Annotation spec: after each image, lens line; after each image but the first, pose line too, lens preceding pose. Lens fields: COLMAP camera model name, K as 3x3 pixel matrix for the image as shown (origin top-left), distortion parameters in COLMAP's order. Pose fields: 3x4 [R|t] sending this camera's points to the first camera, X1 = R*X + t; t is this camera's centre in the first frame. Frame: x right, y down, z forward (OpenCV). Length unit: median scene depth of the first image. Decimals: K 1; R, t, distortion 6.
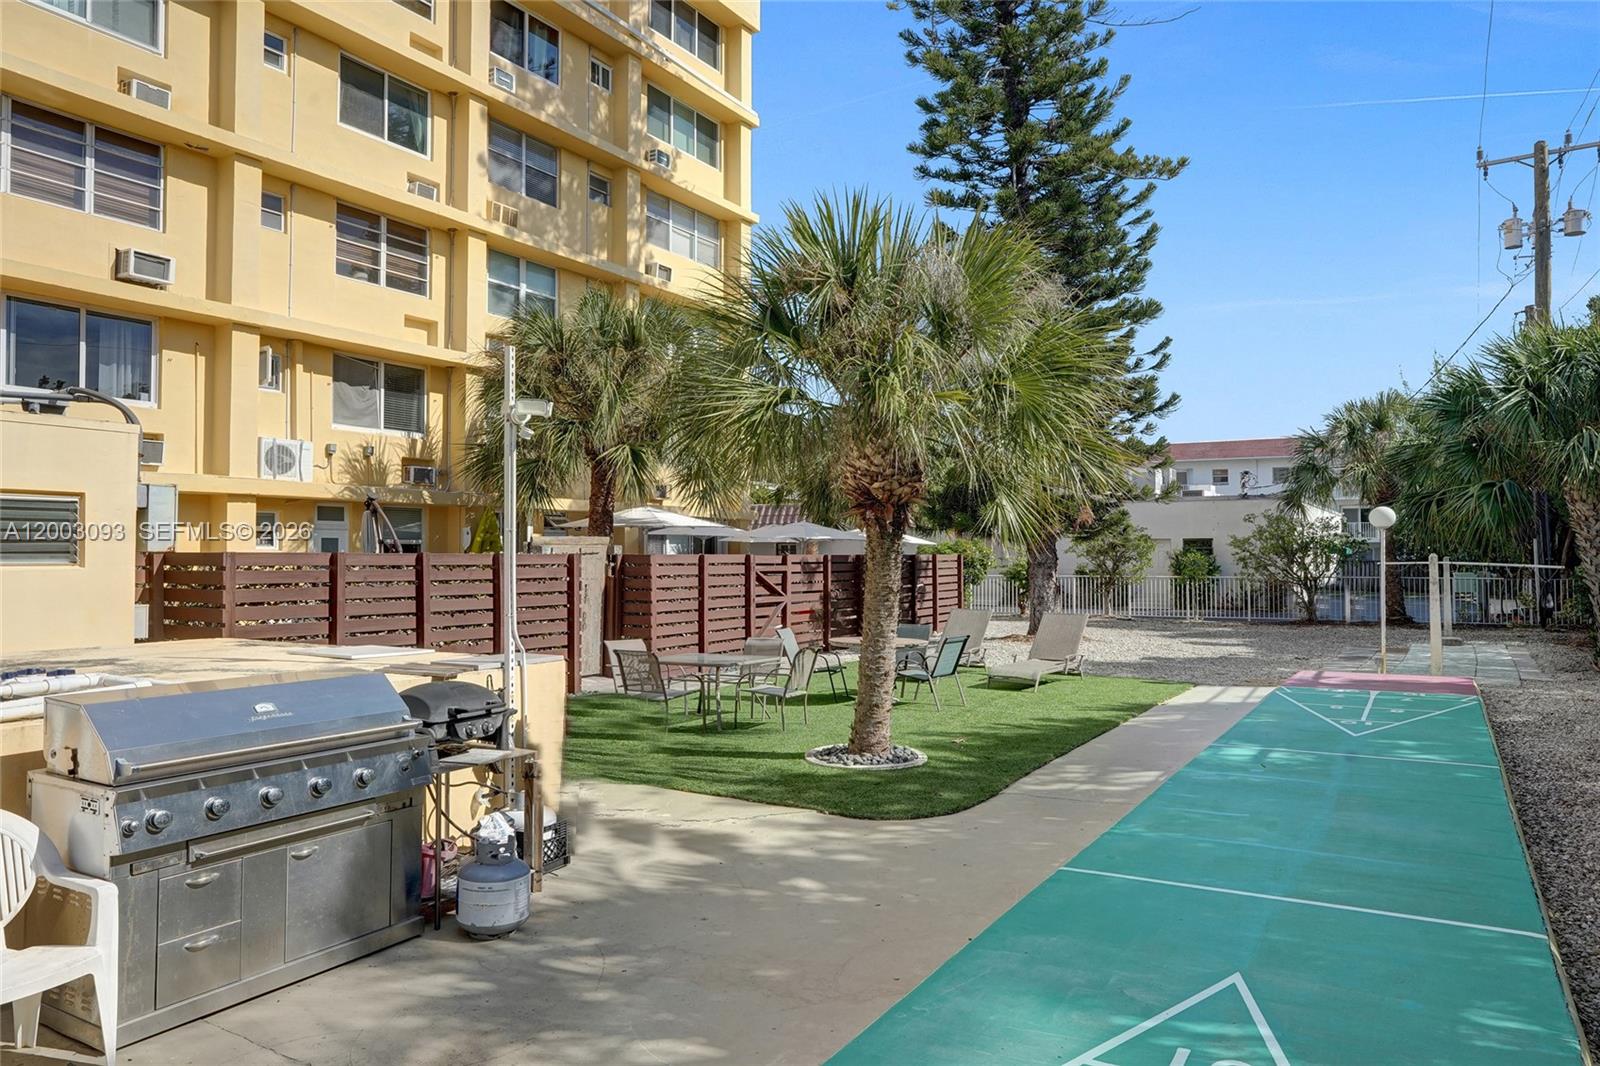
lens RADIAL K [[1054.2, 0, 800.0], [0, 1054.2, 533.0], [0, 0, 1]] dist [-0.001760, 0.001600]
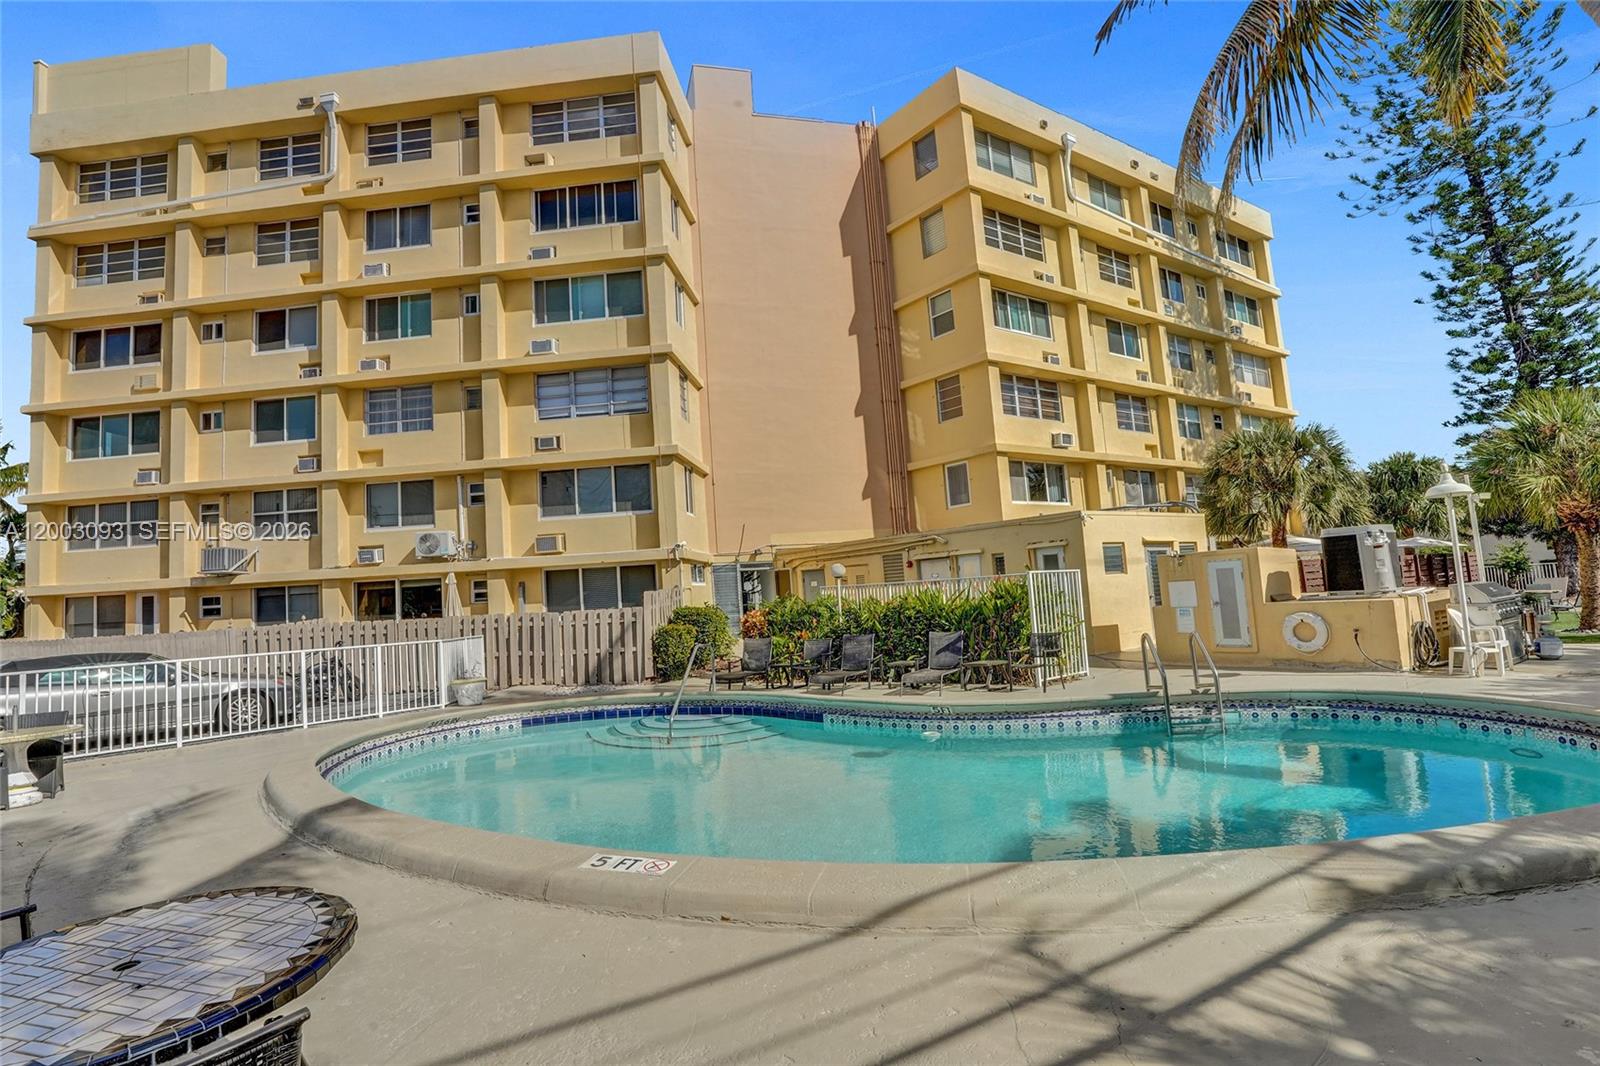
lens RADIAL K [[812.9, 0, 796.1], [0, 812.9, 504.4], [0, 0, 1]] dist [-0.083166, 0.032938]
pose [[0.902893, -0.086363, -0.421101, -0.322950], [0.051428, 0.994276, -0.093645, 0.003476], [0.426778, 0.062895, 0.902167, -0.526801]]
